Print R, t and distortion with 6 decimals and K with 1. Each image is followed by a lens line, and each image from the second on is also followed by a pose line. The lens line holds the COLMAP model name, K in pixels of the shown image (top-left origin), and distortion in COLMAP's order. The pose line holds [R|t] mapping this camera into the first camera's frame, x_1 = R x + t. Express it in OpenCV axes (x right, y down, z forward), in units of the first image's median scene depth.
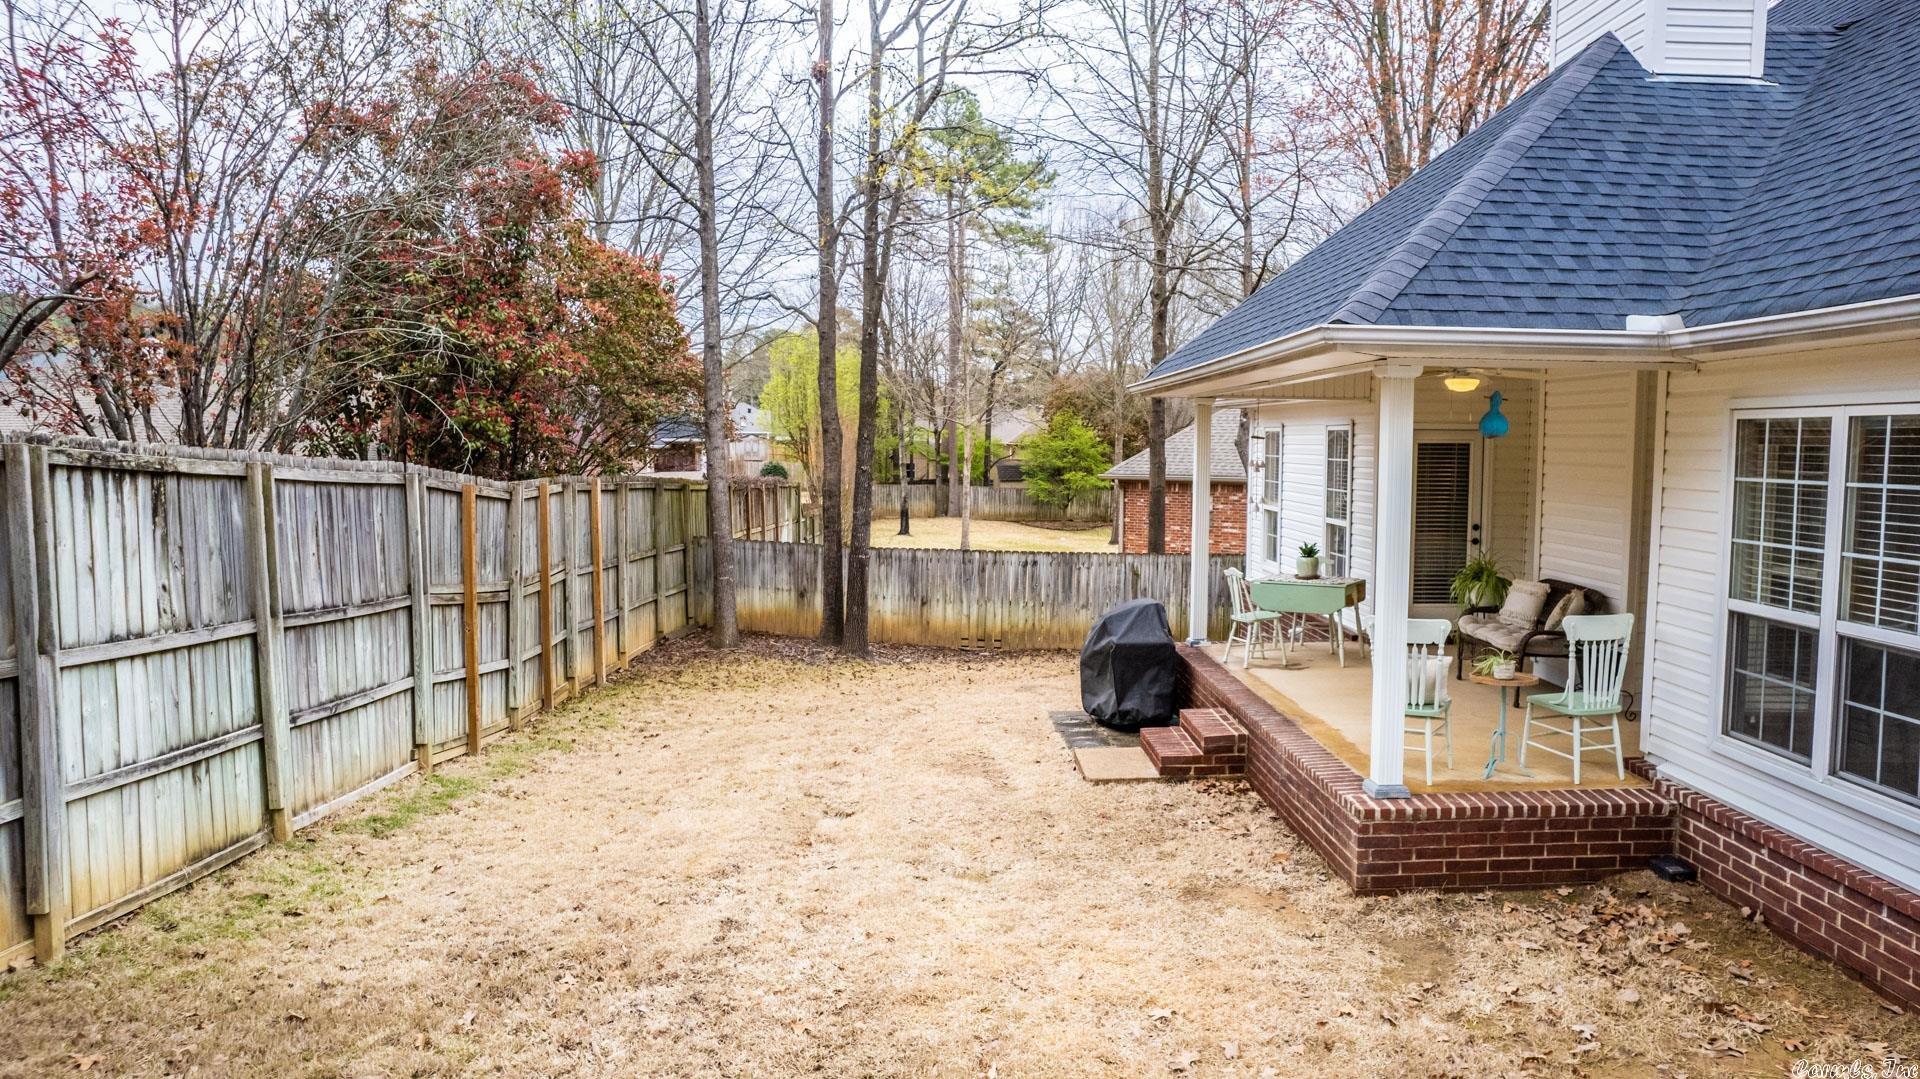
lens RADIAL K [[1233.2, 0, 974.5], [0, 1233.2, 544.1], [0, 0, 1]] dist [-0.077621, 0.074708]
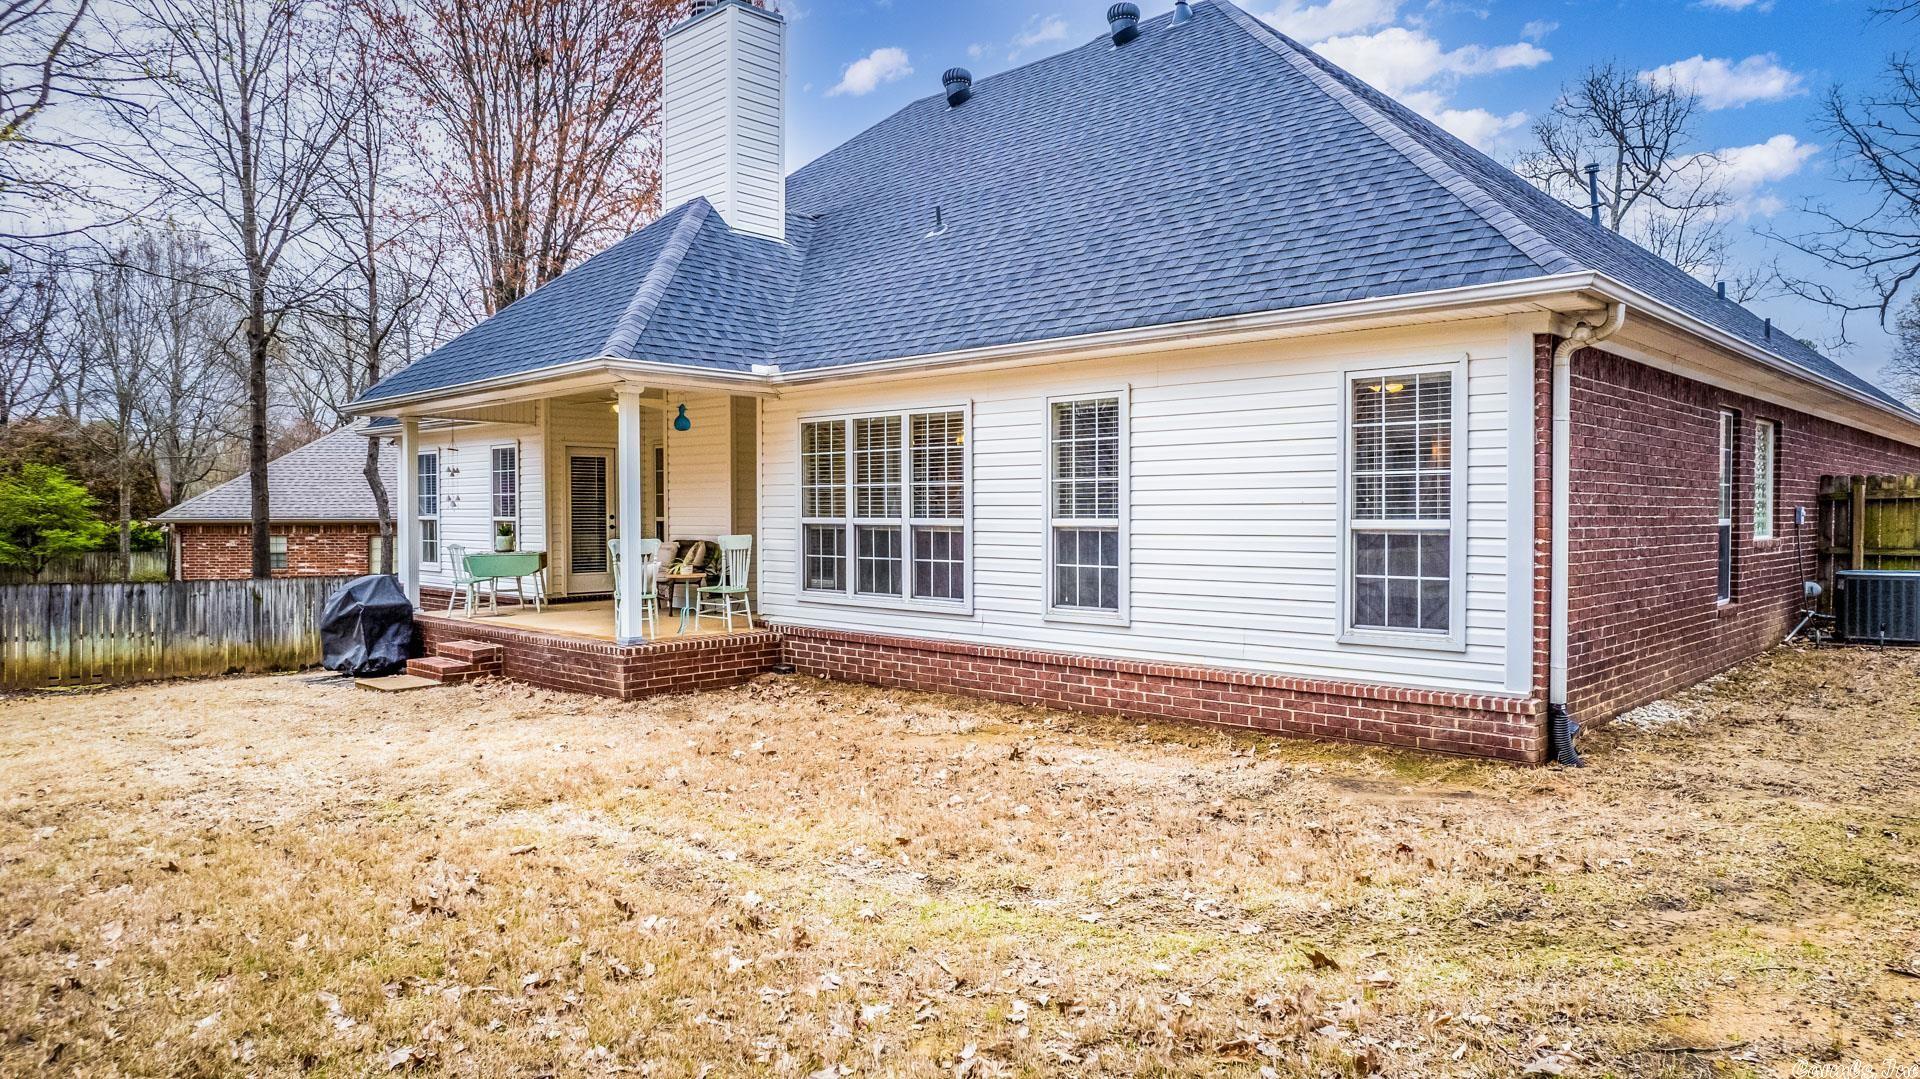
lens RADIAL K [[1233.2, 0, 974.5], [0, 1233.2, 544.1], [0, 0, 1]] dist [-0.077621, 0.074708]
pose [[0.710207, -0.022239, 0.703642, -0.513195], [0.061849, 0.997607, -0.030897, 0.154438], [-0.701271, 0.065463, 0.709883, -0.524622]]
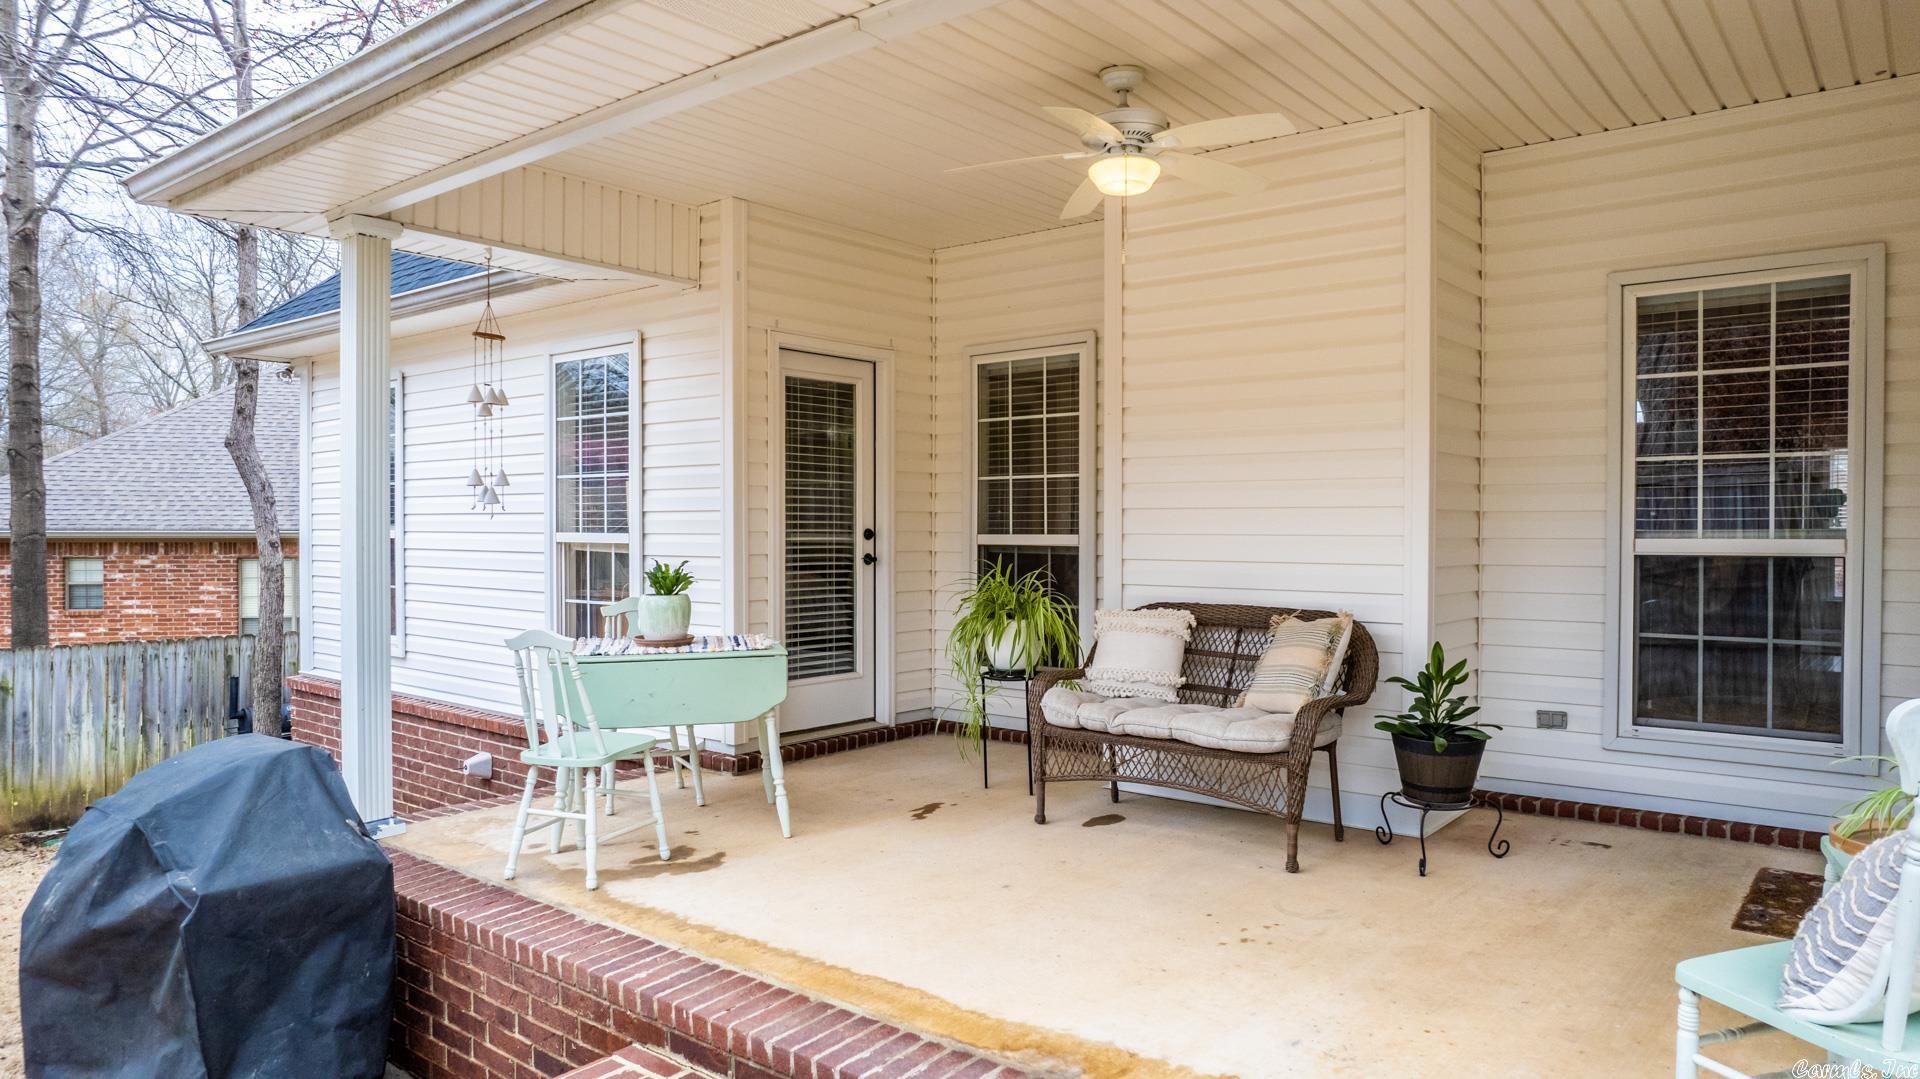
lens RADIAL K [[1217.7, 0, 961.0], [0, 1217.7, 550.4], [0, 0, 1]] dist [0.006631, 0.002728]
pose [[0.659446, -0.019925, 0.751488, 0.020117], [0.064760, 0.997438, -0.030382, 0.024666], [-0.748958, 0.068702, 0.659047, 1.060555]]
